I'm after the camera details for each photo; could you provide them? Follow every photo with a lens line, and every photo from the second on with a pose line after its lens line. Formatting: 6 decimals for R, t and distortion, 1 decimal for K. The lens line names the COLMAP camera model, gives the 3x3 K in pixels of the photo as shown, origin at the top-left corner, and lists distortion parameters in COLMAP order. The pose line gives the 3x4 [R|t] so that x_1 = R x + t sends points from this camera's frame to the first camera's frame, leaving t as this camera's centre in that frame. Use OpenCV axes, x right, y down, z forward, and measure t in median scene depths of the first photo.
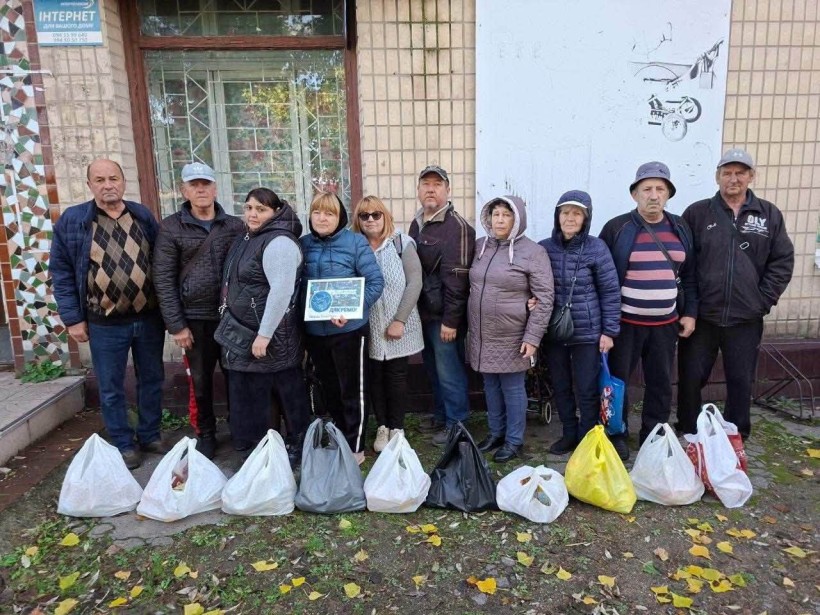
lens RADIAL K [[560.7, 0, 421.7], [0, 560.7, 315.1], [0, 0, 1]] dist [0.045906, -0.049617]
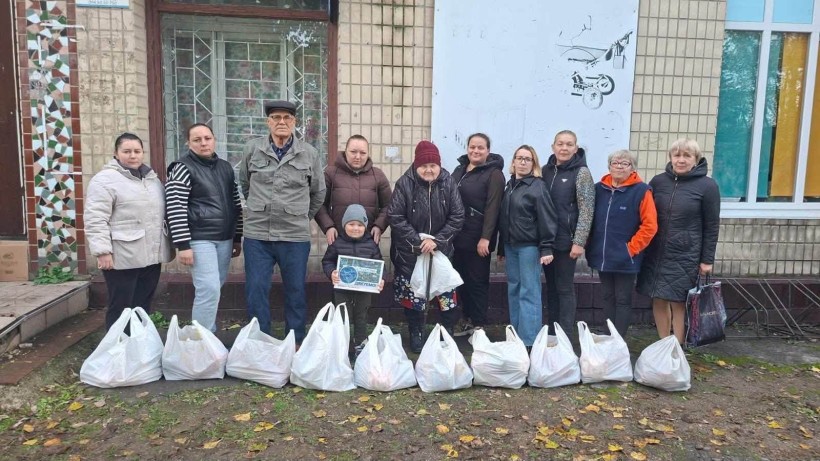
lens RADIAL K [[560.4, 0, 421.2], [0, 560.4, 230.1], [0, 0, 1]] dist [0.047345, -0.055666]
pose [[0.998458, 0.042385, 0.035848, 0.041587], [-0.039882, 0.996898, -0.067856, 0.056680], [-0.038613, 0.066322, 0.997051, -0.202082]]
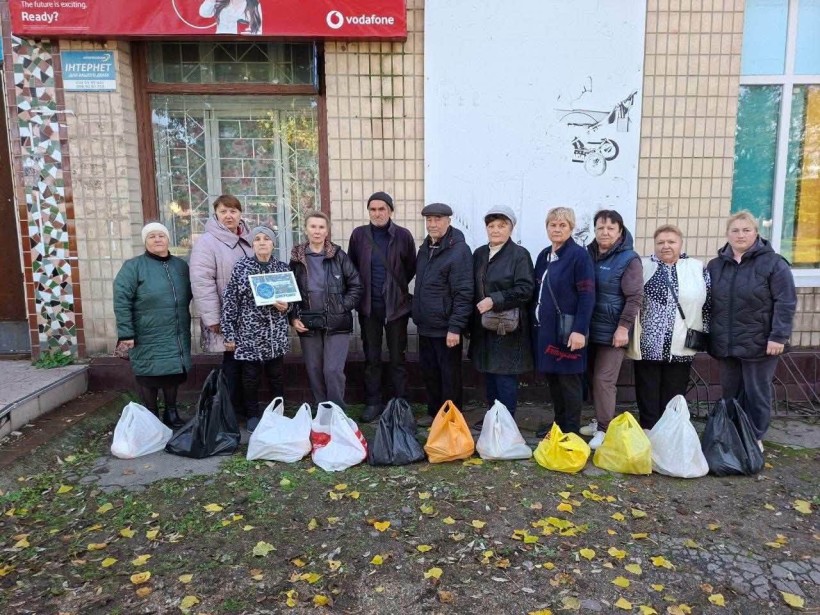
lens RADIAL K [[560.7, 0, 421.5], [0, 560.7, 307.8], [0, 0, 1]] dist [0.045906, -0.049617]
pose [[0.999289, 0.022619, -0.030155, 0.133925], [-0.023971, 0.998687, -0.045284, 0.027124], [0.029091, 0.045975, 0.998519, -0.168251]]
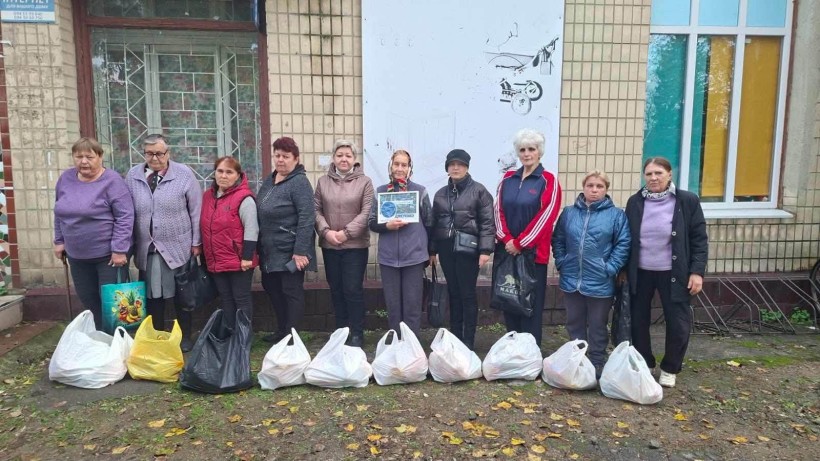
lens RADIAL K [[560.4, 0, 411.5], [0, 560.4, 242.4], [0, 0, 1]] dist [0.047345, -0.055666]
pose [[0.998462, 0.019513, 0.051891, 0.148176], [-0.016213, 0.997864, -0.063277, 0.061900], [-0.053015, 0.062338, 0.996646, -0.225098]]
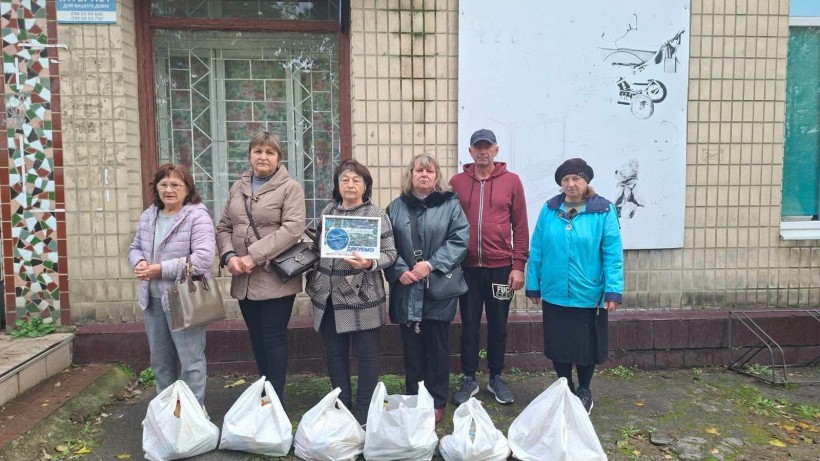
lens RADIAL K [[560.4, 0, 408.5], [0, 560.4, 228.9], [0, 0, 1]] dist [0.047345, -0.055666]
pose [[0.999835, 0.015371, 0.009675, -0.006553], [-0.014176, 0.993450, -0.113388, 0.029303], [-0.011355, 0.113233, 0.993504, -0.040272]]
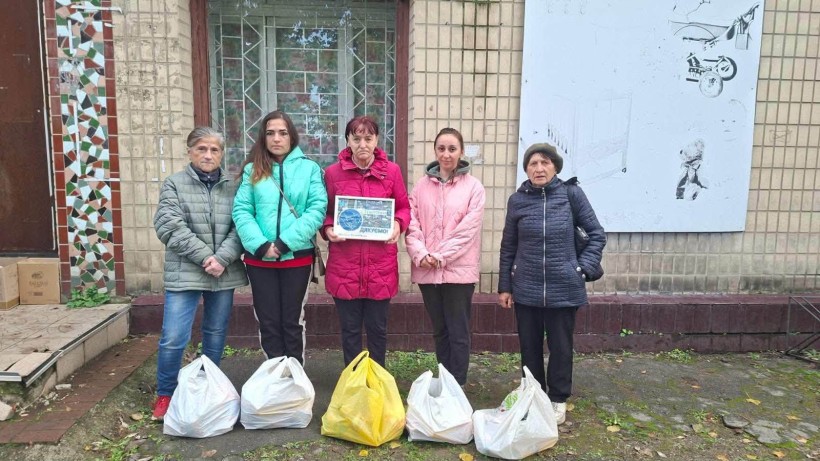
lens RADIAL K [[560.4, 0, 408.6], [0, 560.4, 241.2], [0, 0, 1]] dist [0.047345, -0.055666]
pose [[0.999349, 0.035973, 0.002791, -0.106495], [-0.035743, 0.997579, -0.059660, 0.039516], [-0.004930, 0.059521, 0.998215, -0.019635]]
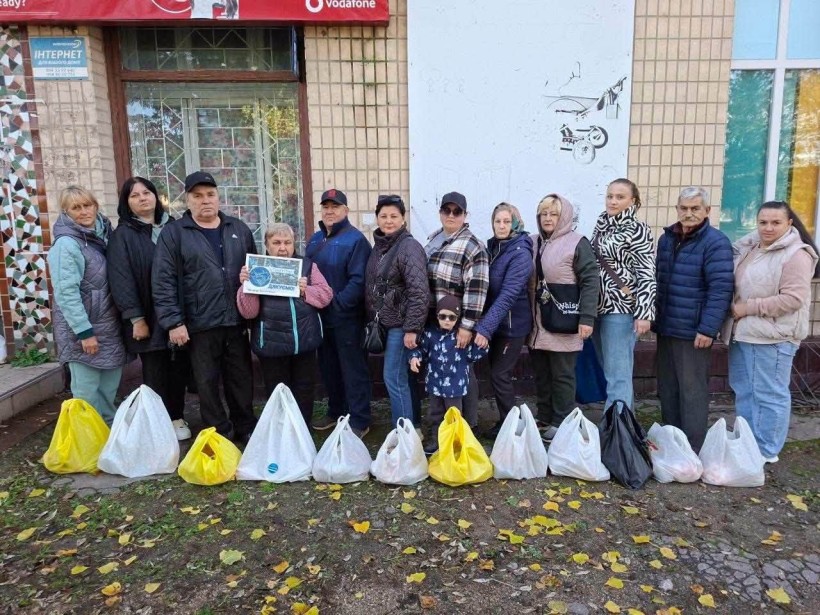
lens RADIAL K [[560.7, 0, 420.5], [0, 560.7, 309.1], [0, 0, 1]] dist [0.045906, -0.049617]
pose [[0.999721, 0.014256, -0.018850, 0.147572], [-0.014768, 0.999517, -0.027345, 0.021560], [0.018451, 0.027616, 0.999448, -0.141159]]
